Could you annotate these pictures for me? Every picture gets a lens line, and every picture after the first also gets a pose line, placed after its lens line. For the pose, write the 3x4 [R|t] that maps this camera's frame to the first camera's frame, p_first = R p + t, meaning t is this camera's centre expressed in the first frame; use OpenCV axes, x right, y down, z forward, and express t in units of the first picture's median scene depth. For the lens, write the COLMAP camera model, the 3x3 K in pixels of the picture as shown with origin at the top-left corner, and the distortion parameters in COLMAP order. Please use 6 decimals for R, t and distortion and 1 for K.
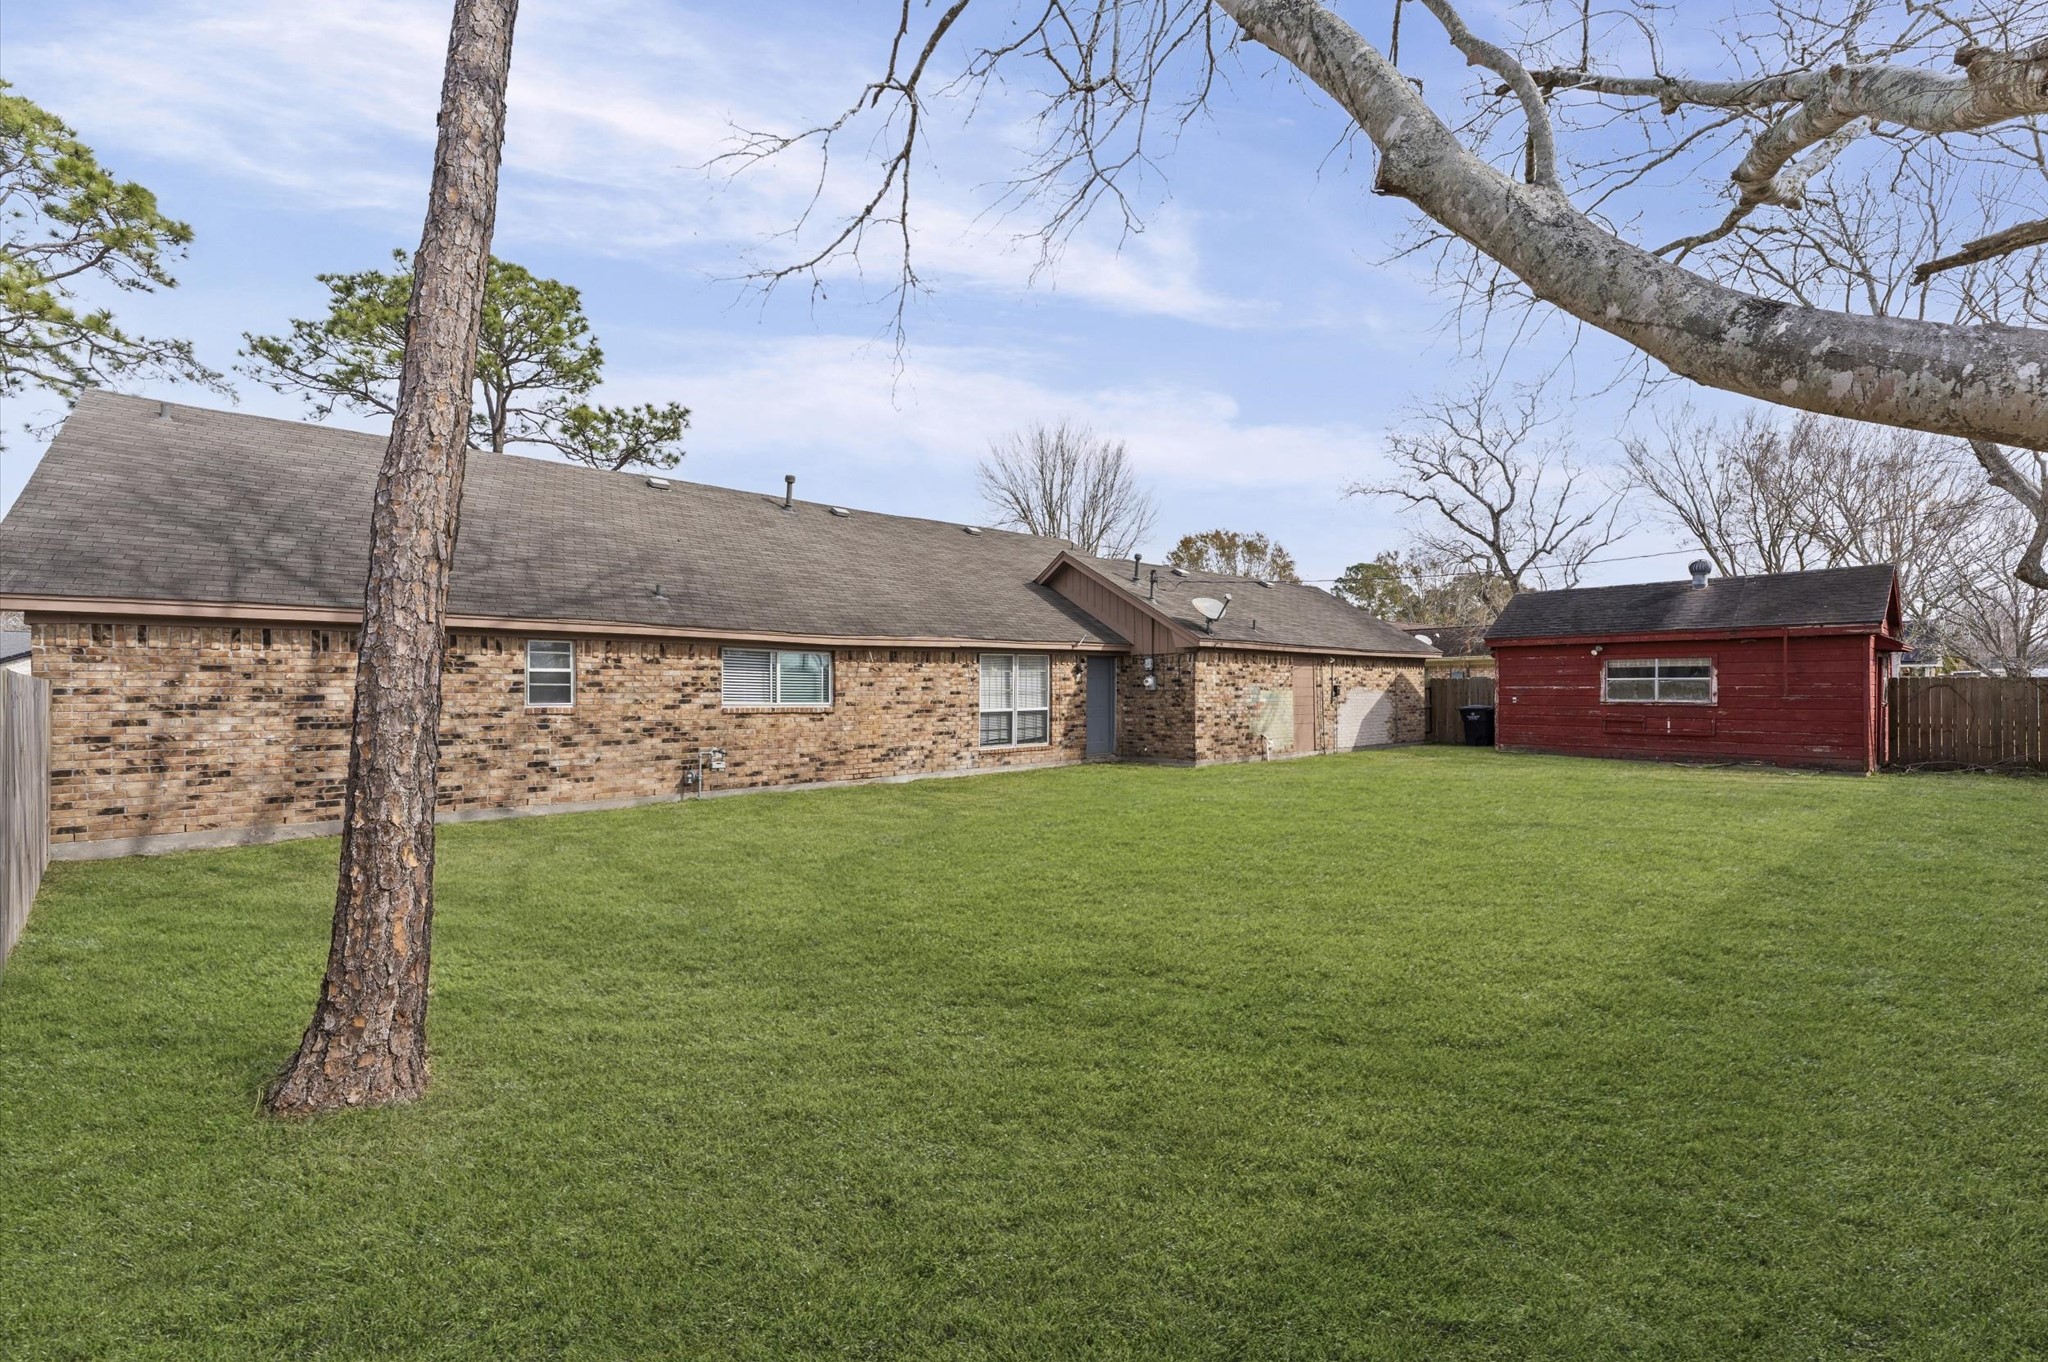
lens RADIAL K [[815.5, 0, 1020.6], [0, 815.5, 684.8], [0, 0, 1]] dist [-0.000278, -0.000139]
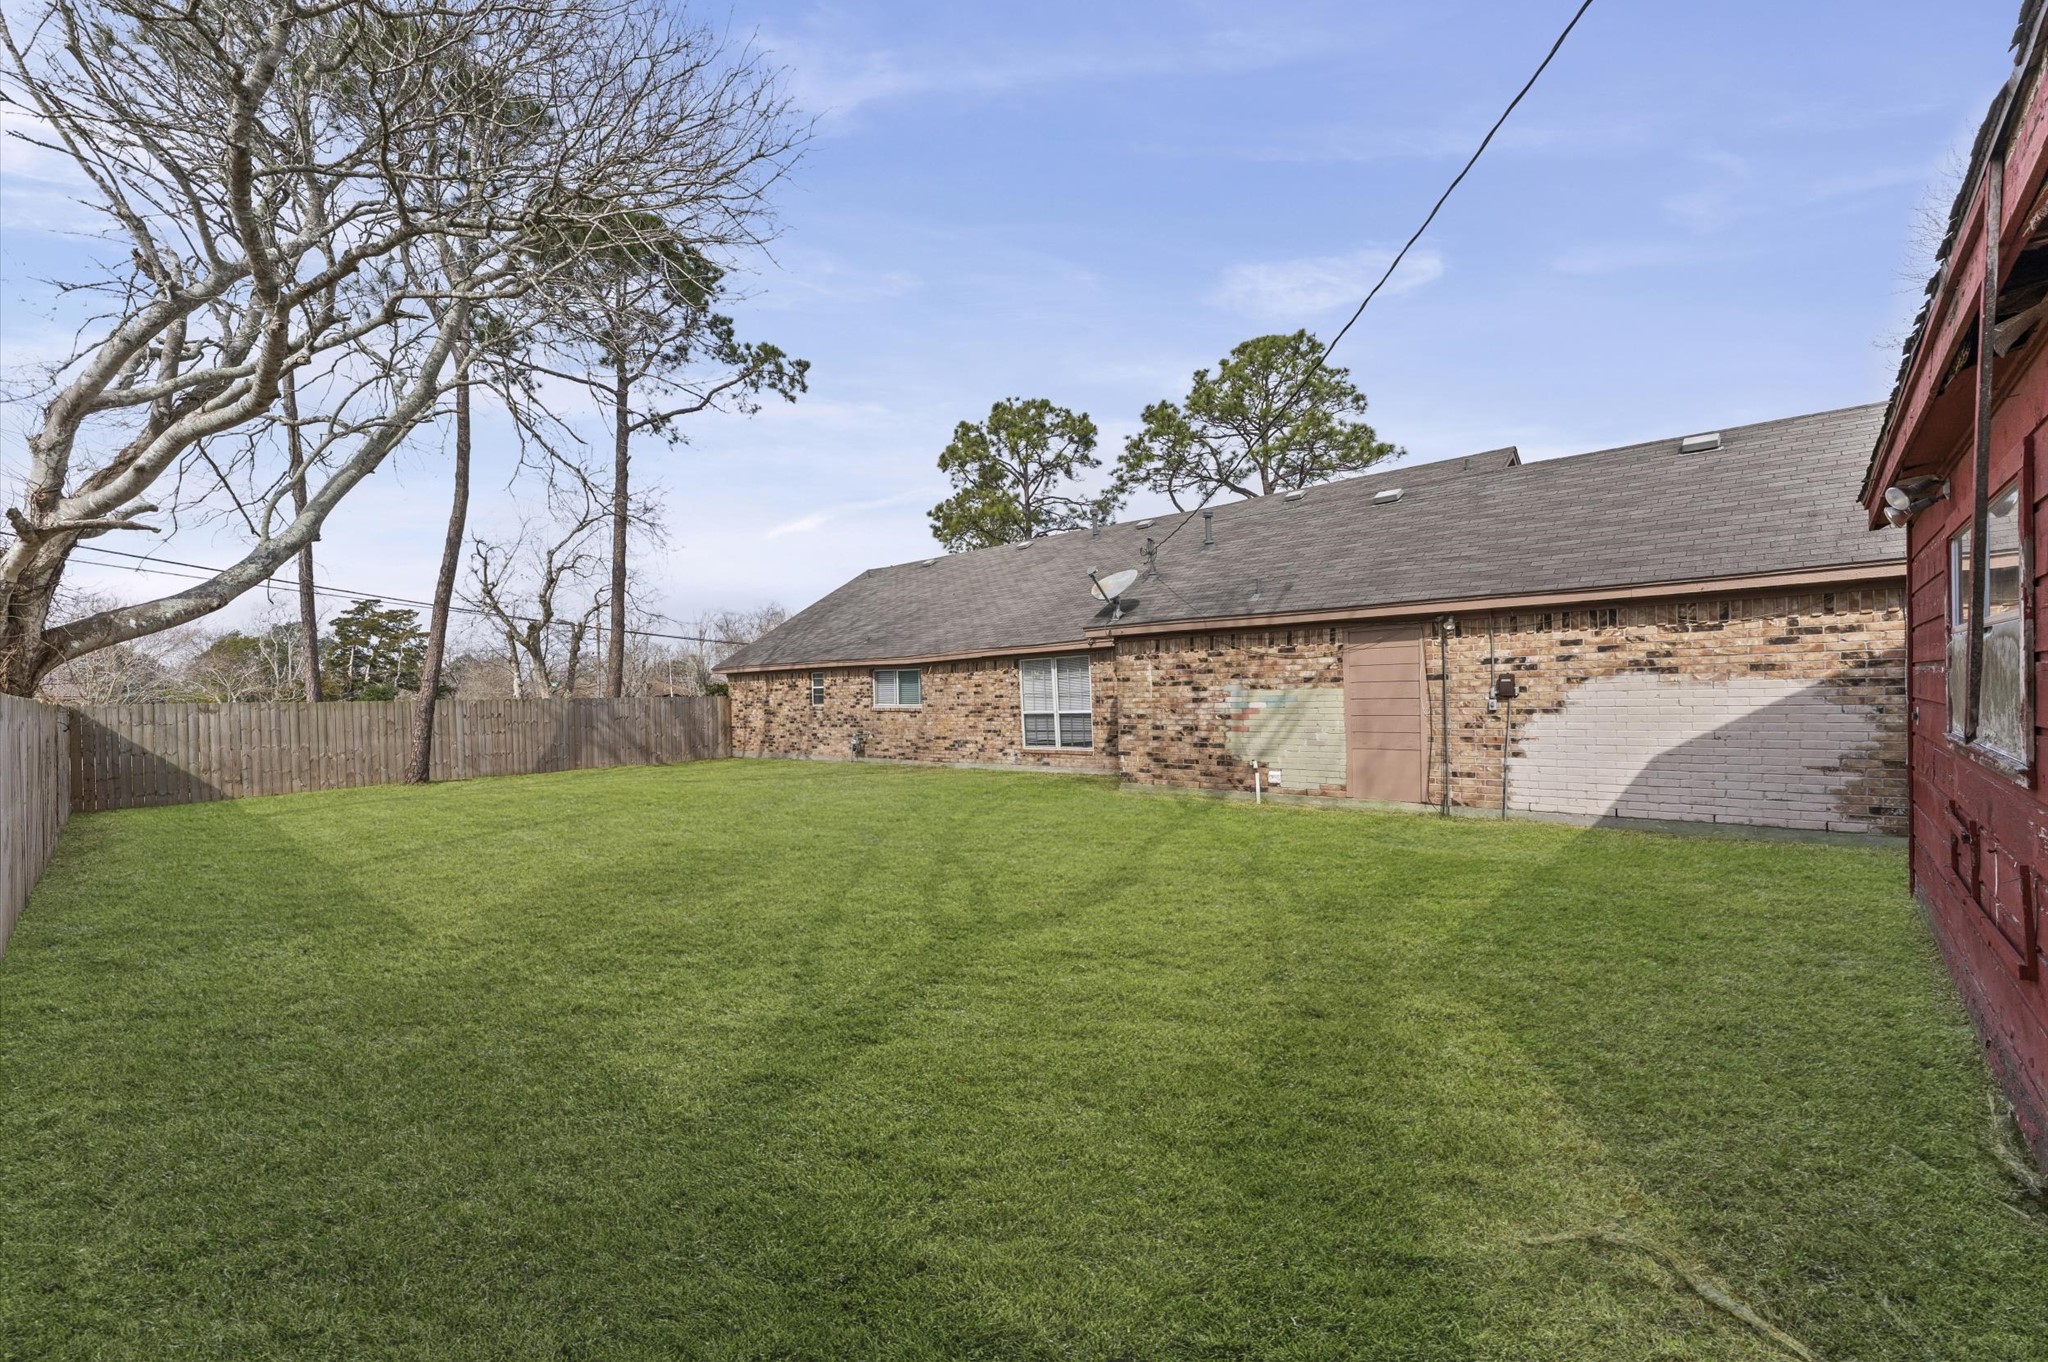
lens RADIAL K [[815.5, 0, 1020.6], [0, 815.5, 684.8], [0, 0, 1]] dist [-0.000278, -0.000139]
pose [[0.154800, -0.011474, -0.987879, 1.036470], [0.028665, 0.999564, -0.007118, 0.002656], [0.987530, -0.027216, 0.155061, 0.843481]]
